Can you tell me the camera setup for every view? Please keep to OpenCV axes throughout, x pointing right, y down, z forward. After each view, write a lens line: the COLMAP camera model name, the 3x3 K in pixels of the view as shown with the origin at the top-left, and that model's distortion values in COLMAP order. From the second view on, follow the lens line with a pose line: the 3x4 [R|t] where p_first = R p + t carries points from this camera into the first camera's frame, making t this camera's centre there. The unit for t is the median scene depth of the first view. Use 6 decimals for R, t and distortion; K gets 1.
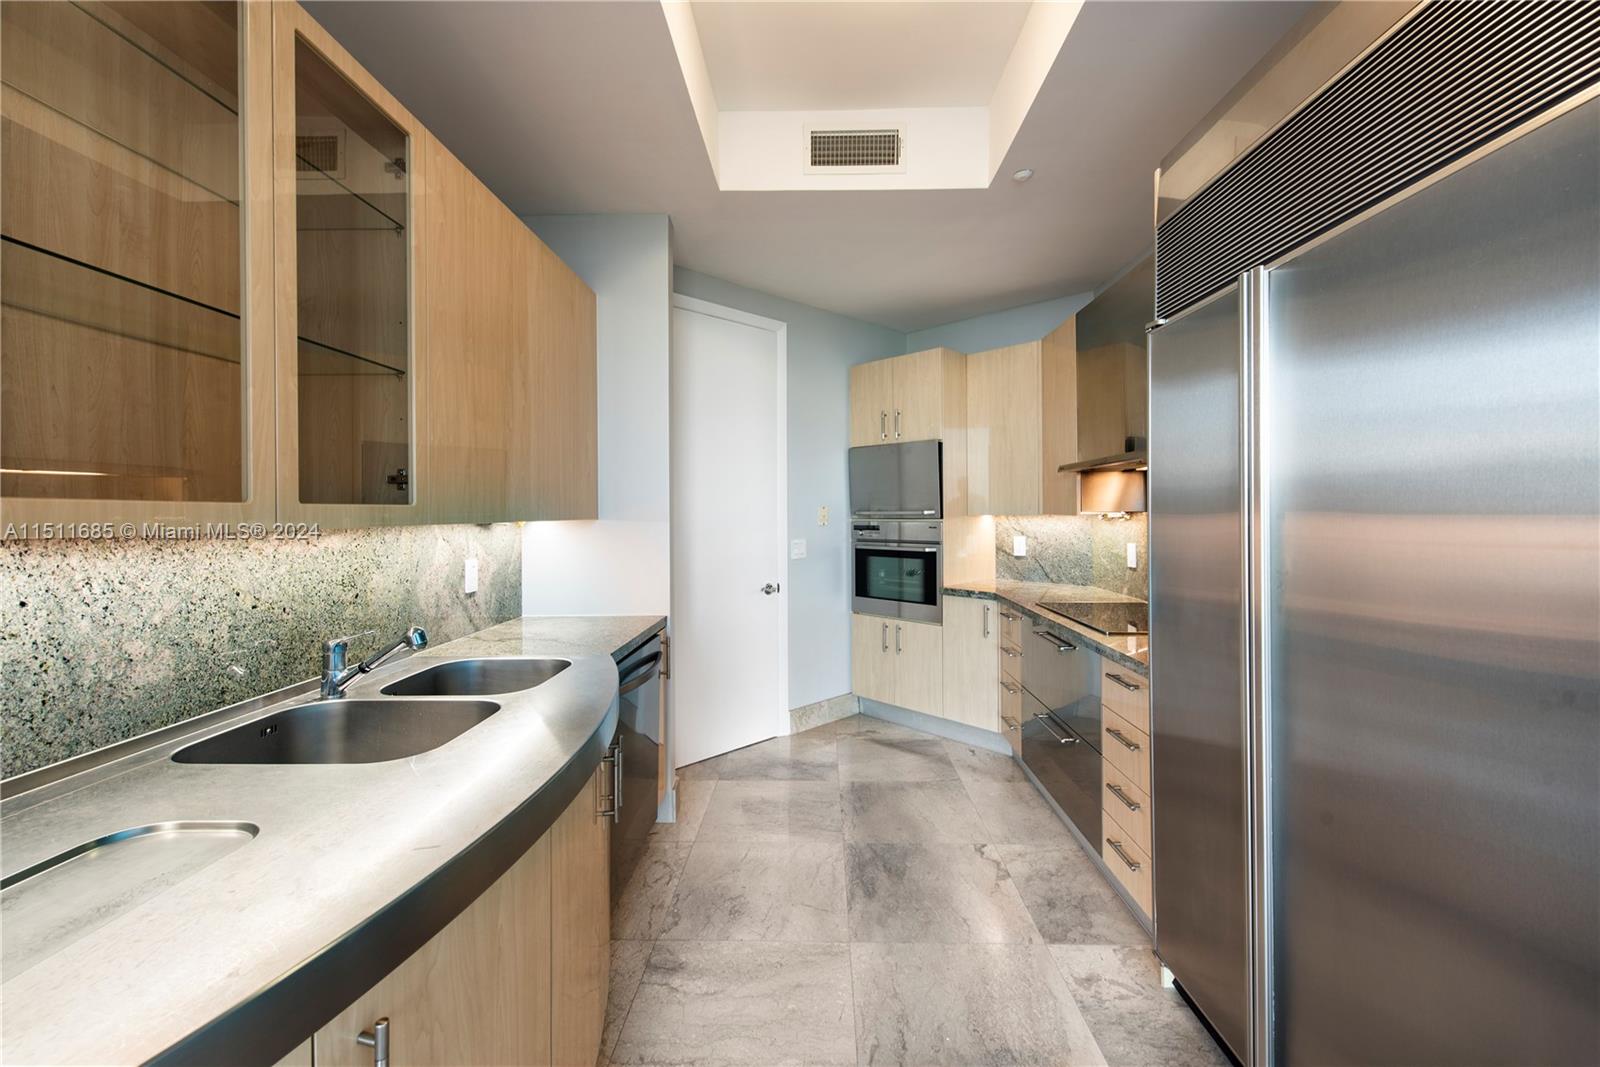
lens RADIAL K [[627.9, 0, 765.8], [0, 627.9, 510.8], [0, 0, 1]] dist [0.008094, -0.001094]
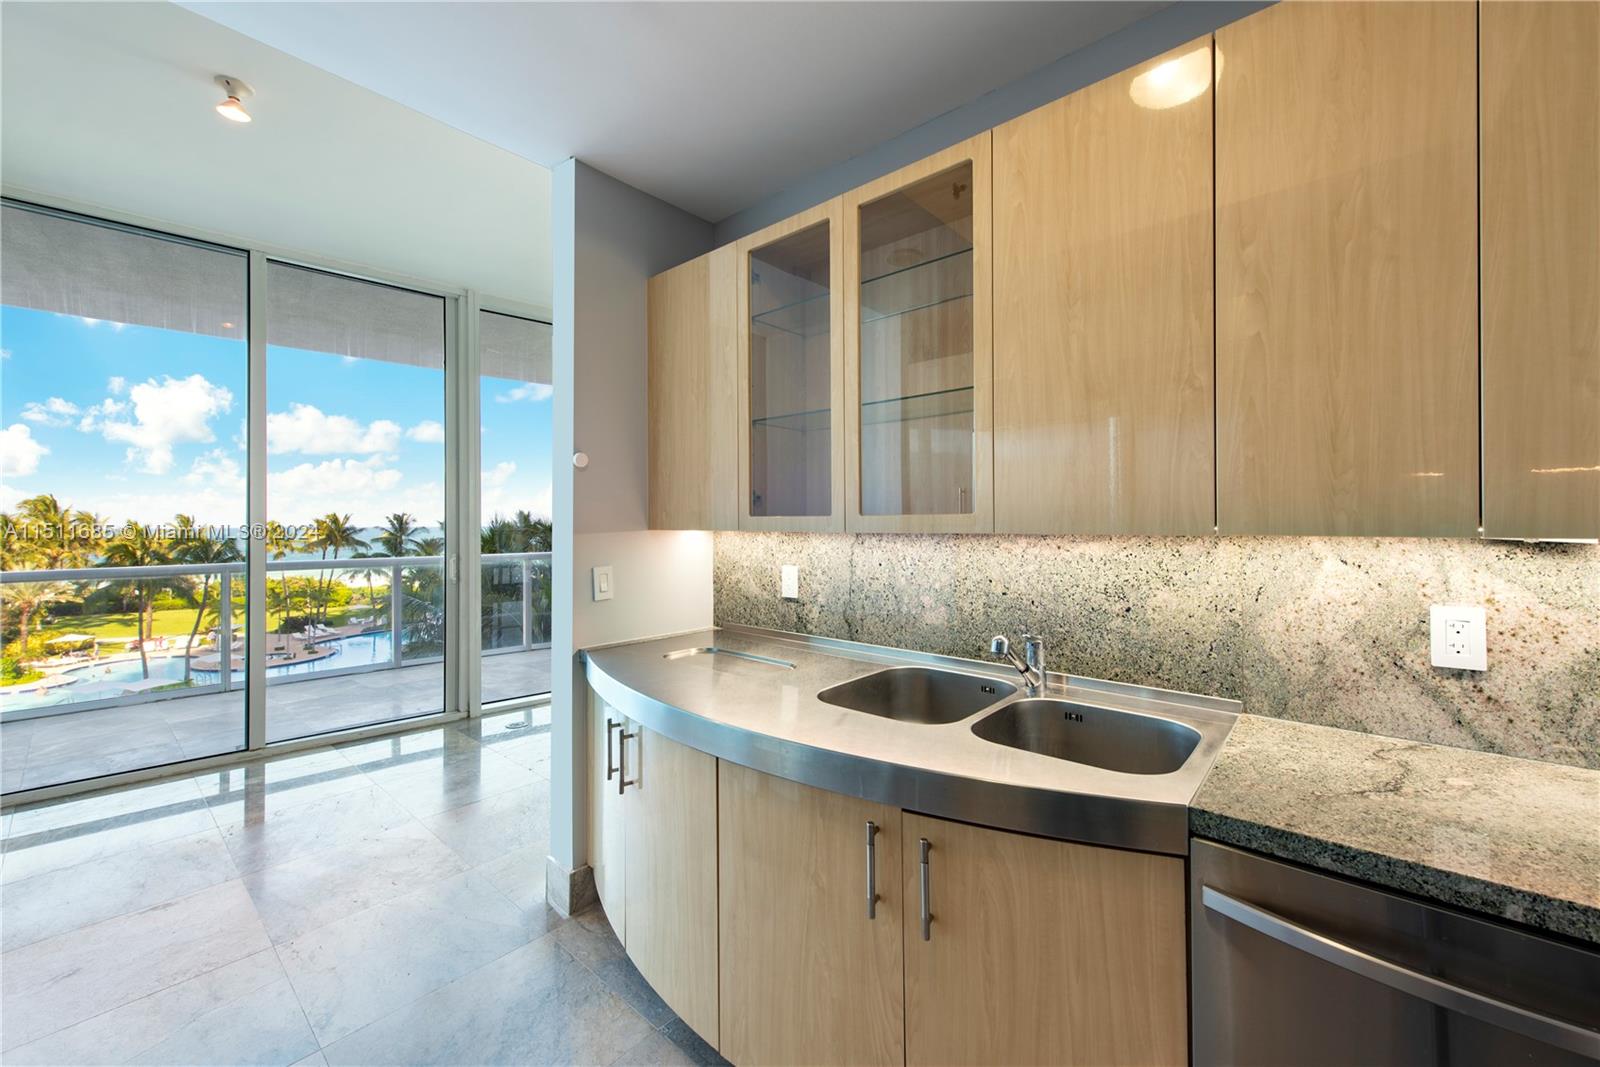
lens RADIAL K [[627.9, 0, 794.6], [0, 627.9, 520.1], [0, 0, 1]] dist [0.008094, -0.001094]
pose [[-0.599806, 0.004902, -0.800130, 0.419051], [0.010646, 0.999942, -0.001854, 0.000991], [0.800074, -0.009630, -0.599823, 1.289524]]
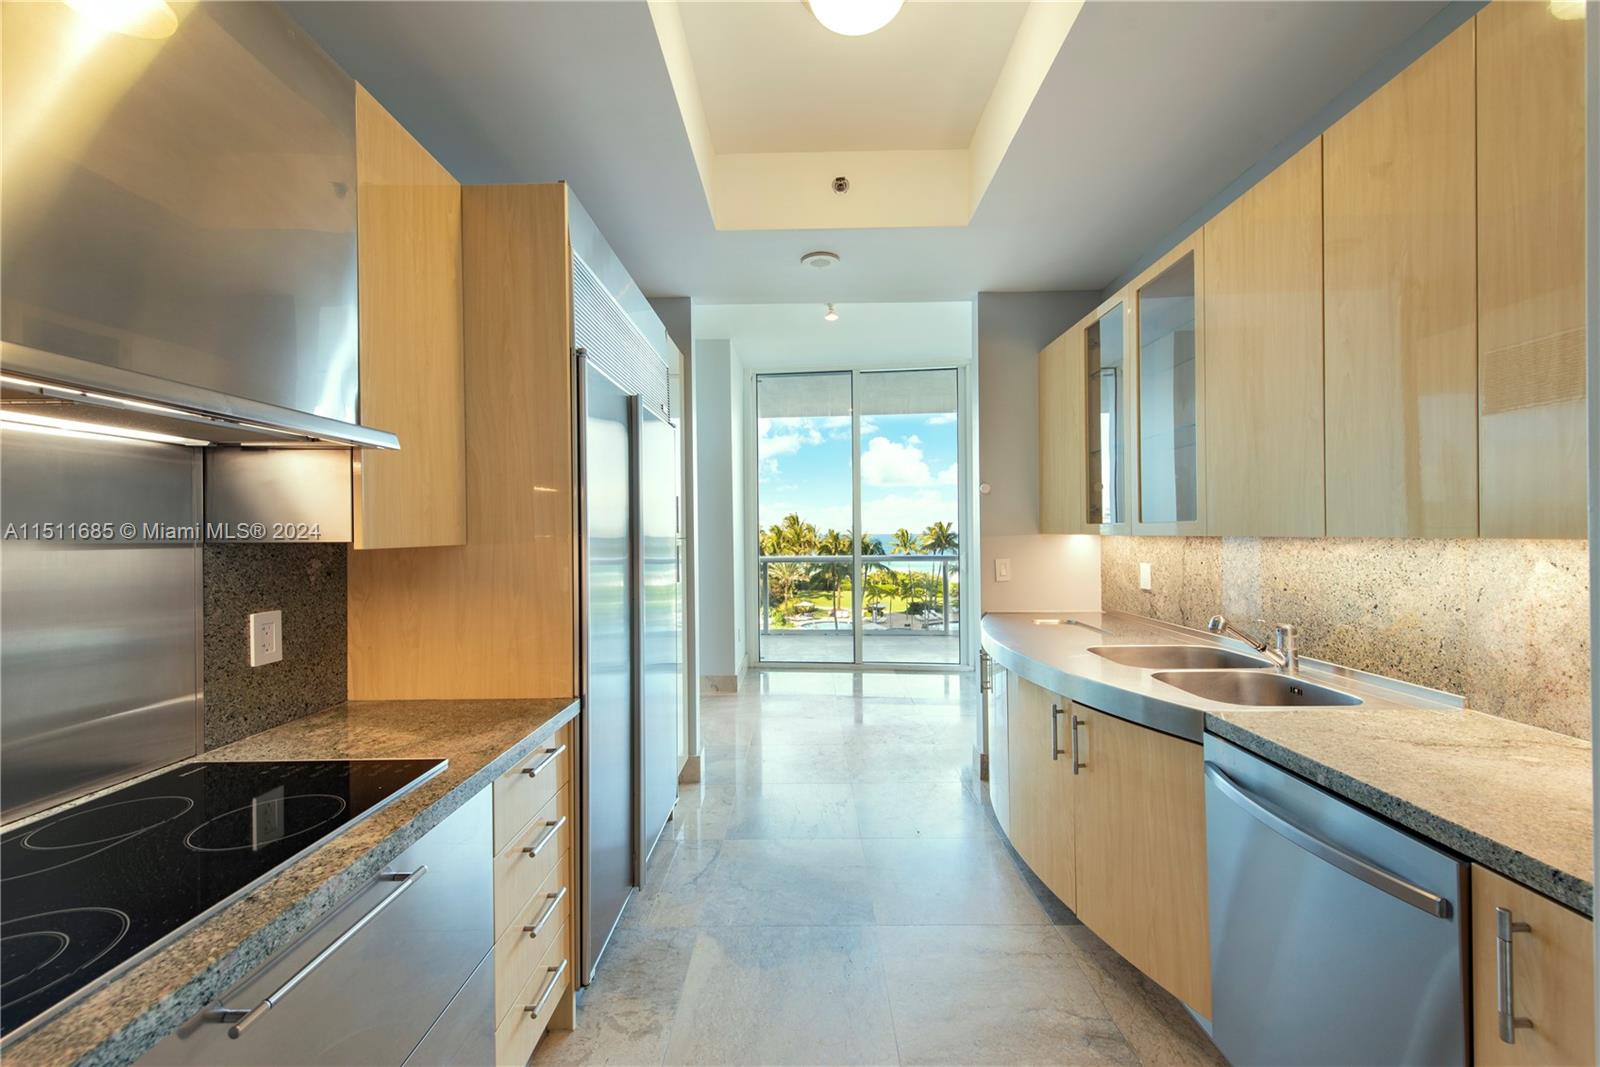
lens RADIAL K [[627.9, 0, 796.9], [0, 627.9, 536.6], [0, 0, 1]] dist [0.008094, -0.001094]
pose [[-0.997990, 0.018485, -0.060613, 0.359917], [0.018382, 0.999828, 0.002253, 0.005778], [0.060644, 0.001134, -0.998159, 2.154880]]
